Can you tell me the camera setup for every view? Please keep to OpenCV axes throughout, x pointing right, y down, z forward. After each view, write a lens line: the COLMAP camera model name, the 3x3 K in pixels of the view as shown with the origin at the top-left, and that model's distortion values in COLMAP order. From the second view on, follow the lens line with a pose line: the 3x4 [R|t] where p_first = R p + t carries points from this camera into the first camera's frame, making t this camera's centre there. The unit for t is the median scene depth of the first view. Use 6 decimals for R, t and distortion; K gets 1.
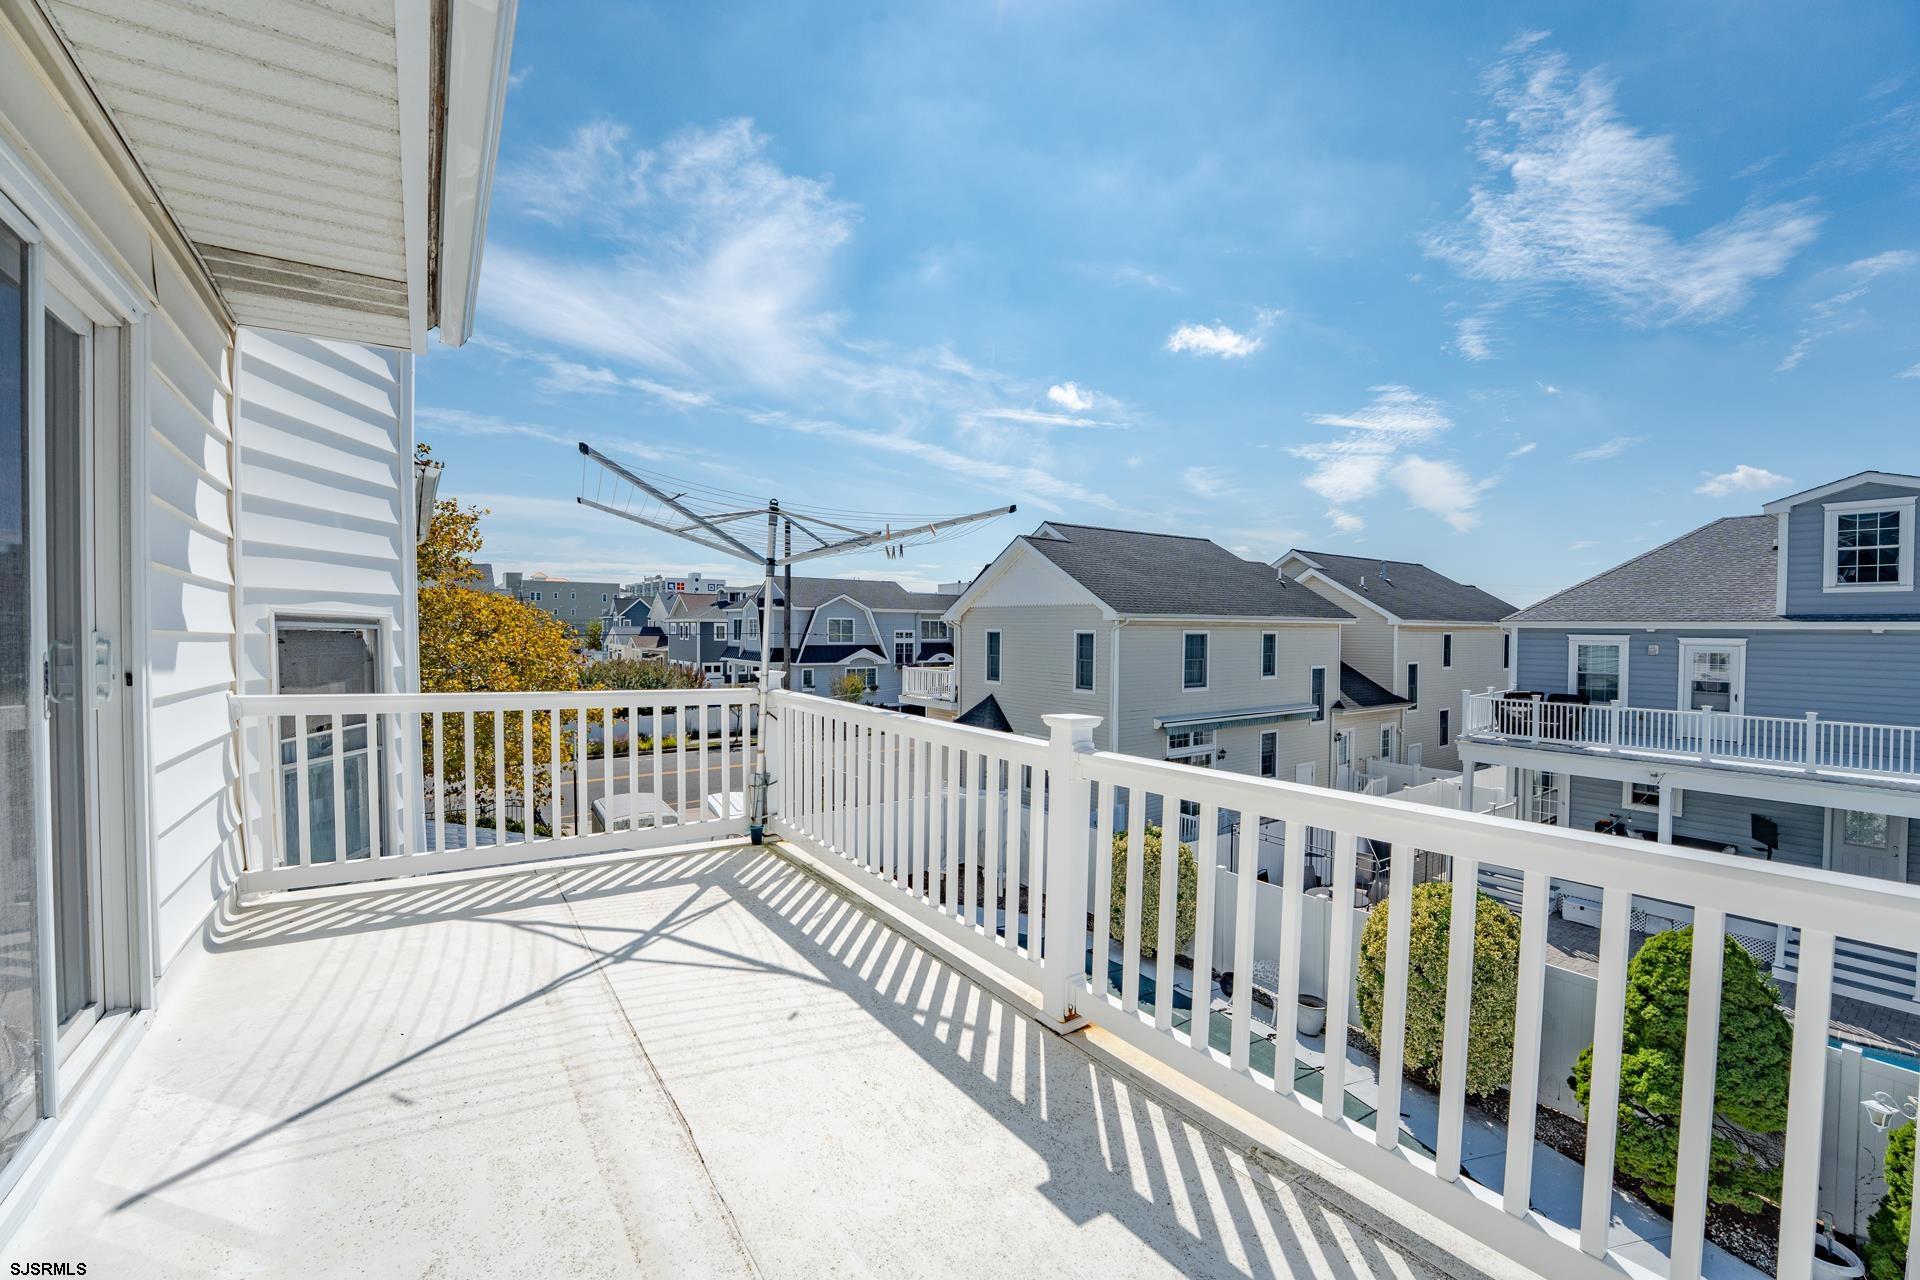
lens RADIAL K [[779.2, 0, 963.0], [0, 779.2, 643.4], [0, 0, 1]] dist [-0.032779, 0.004780]
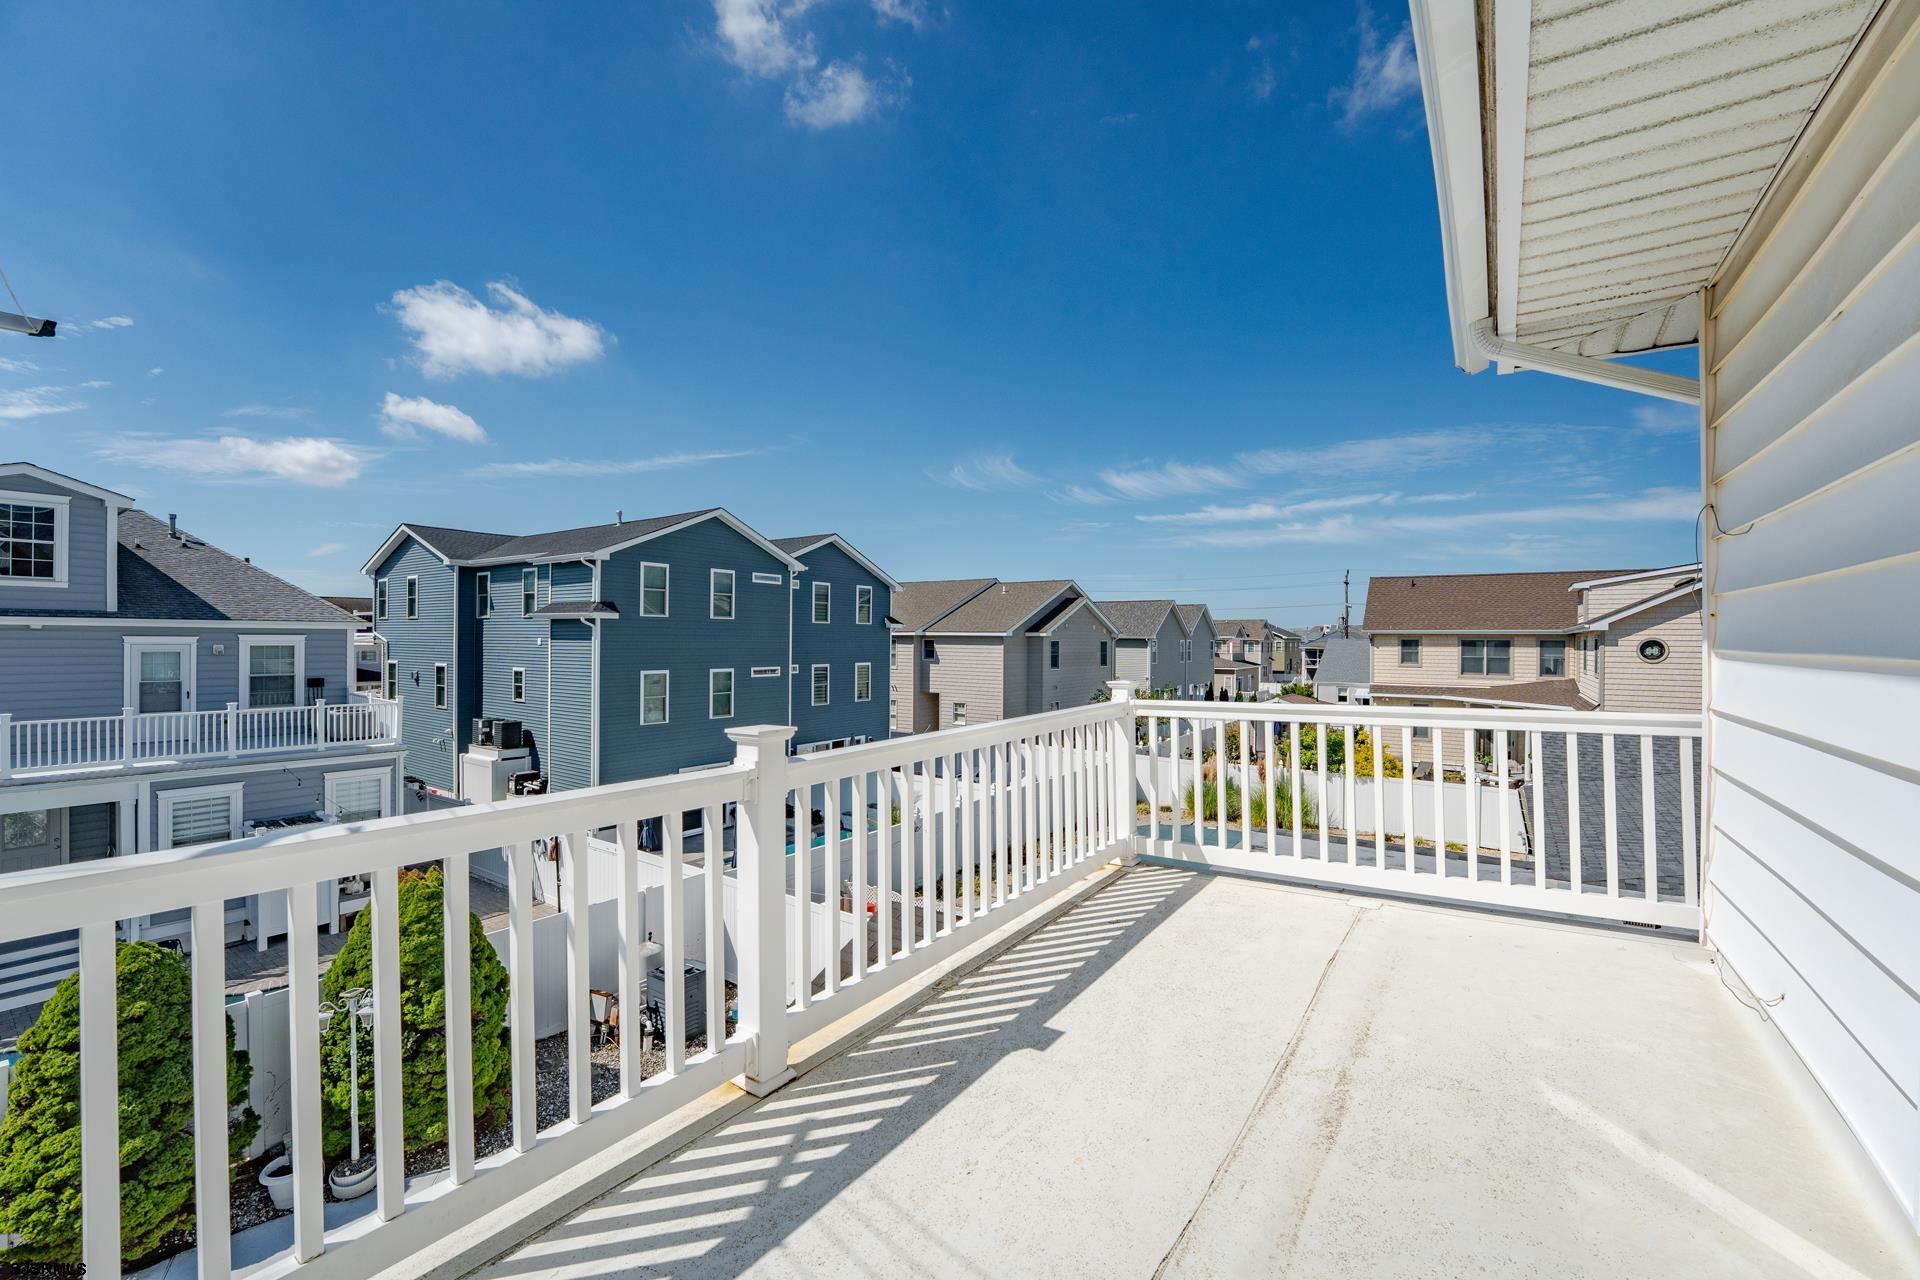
lens RADIAL K [[779.2, 0, 963.3], [0, 779.2, 643.1], [0, 0, 1]] dist [-0.032779, 0.004780]
pose [[-0.340211, -0.018142, 0.940174, -0.112815], [0.010522, 0.999678, 0.023097, -0.004001], [-0.940290, 0.017750, -0.339910, 0.159133]]
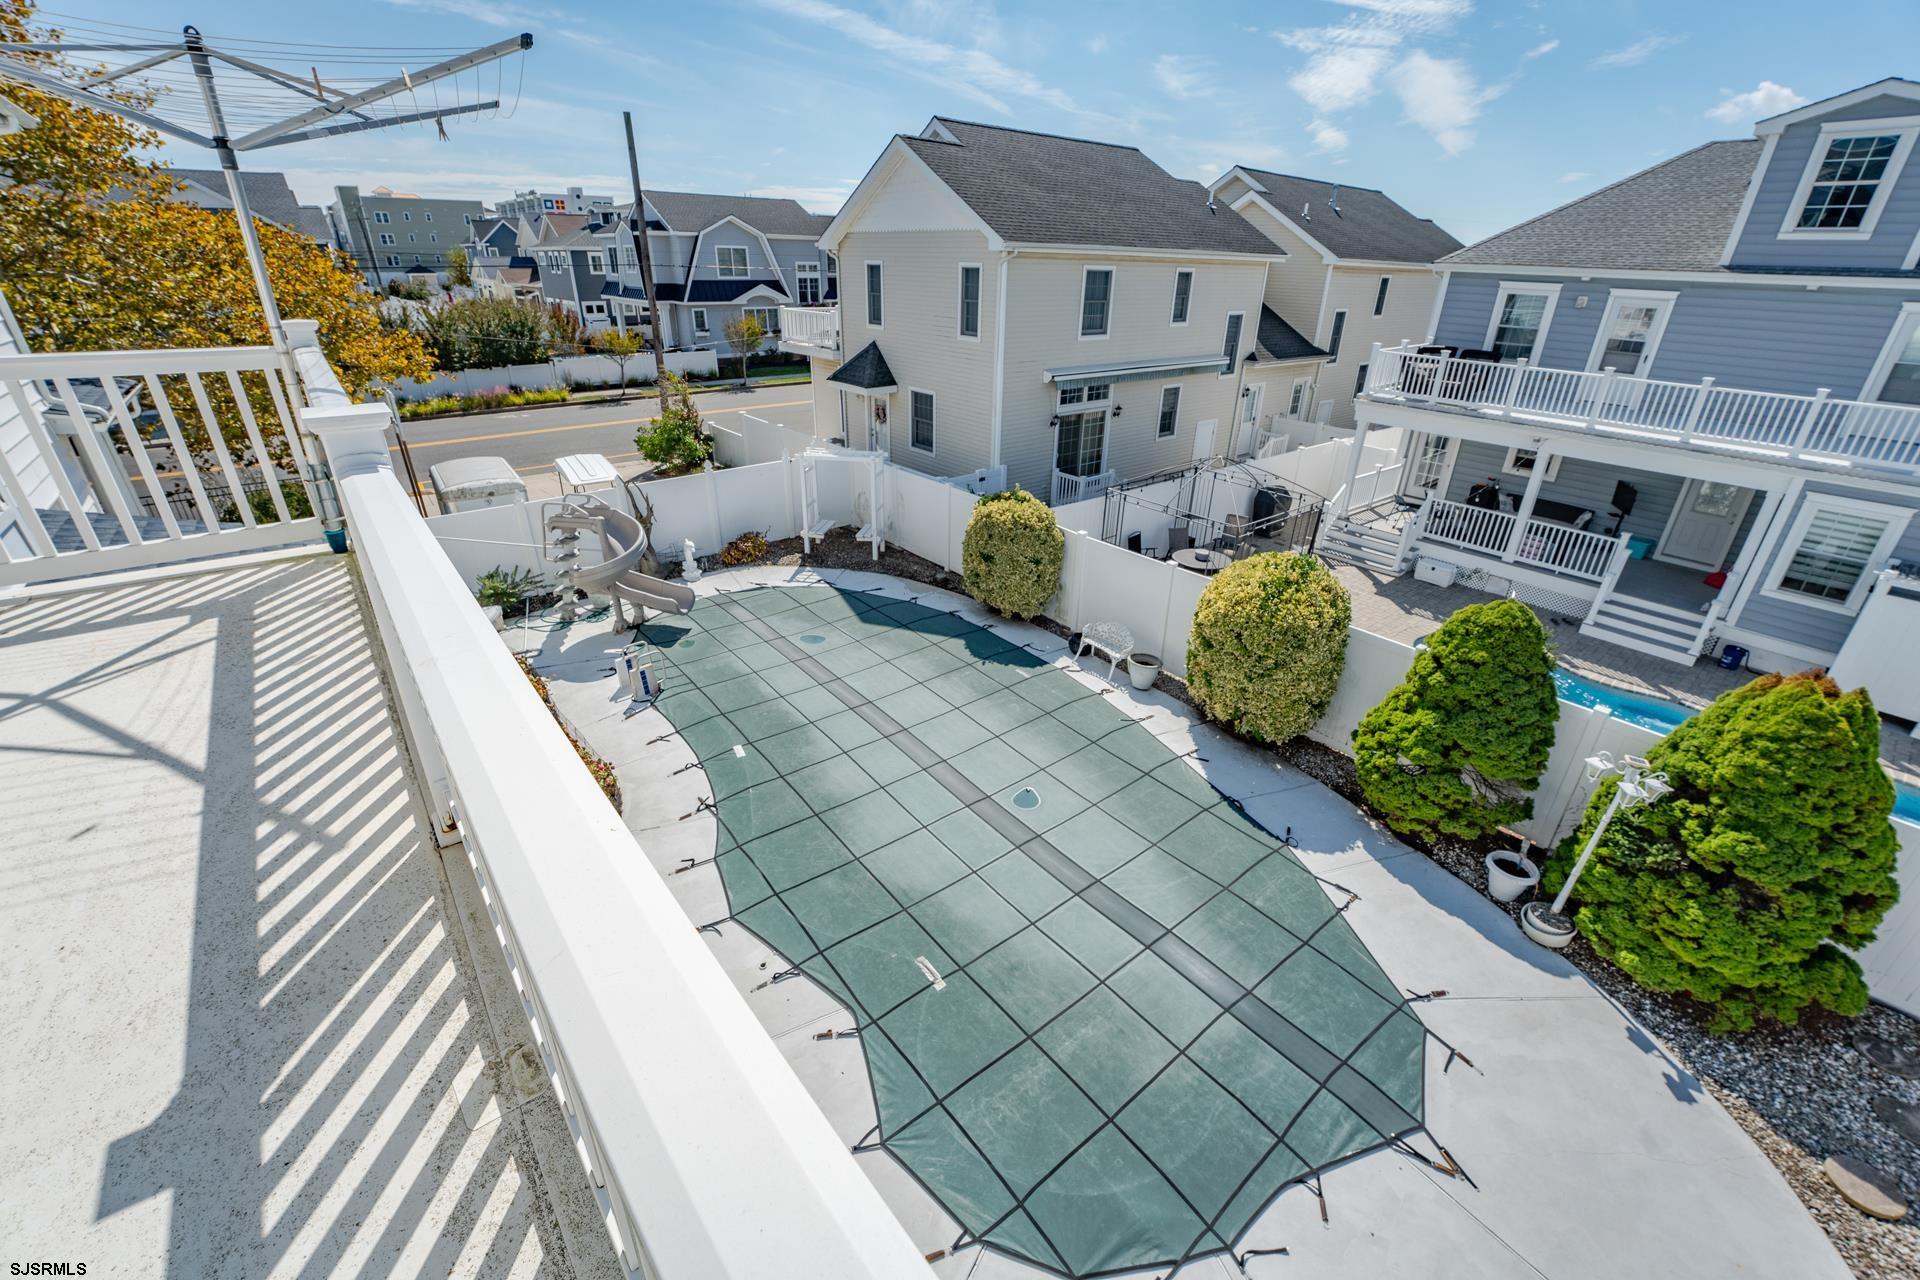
lens RADIAL K [[779.2, 0, 959.9], [0, 779.2, 643.6], [0, 0, 1]] dist [-0.032779, 0.004780]
pose [[0.997063, -0.021814, 0.073410, 0.082901], [-0.011517, 0.904962, 0.425336, 0.000331], [-0.075711, -0.424932, 0.902053, 0.052886]]
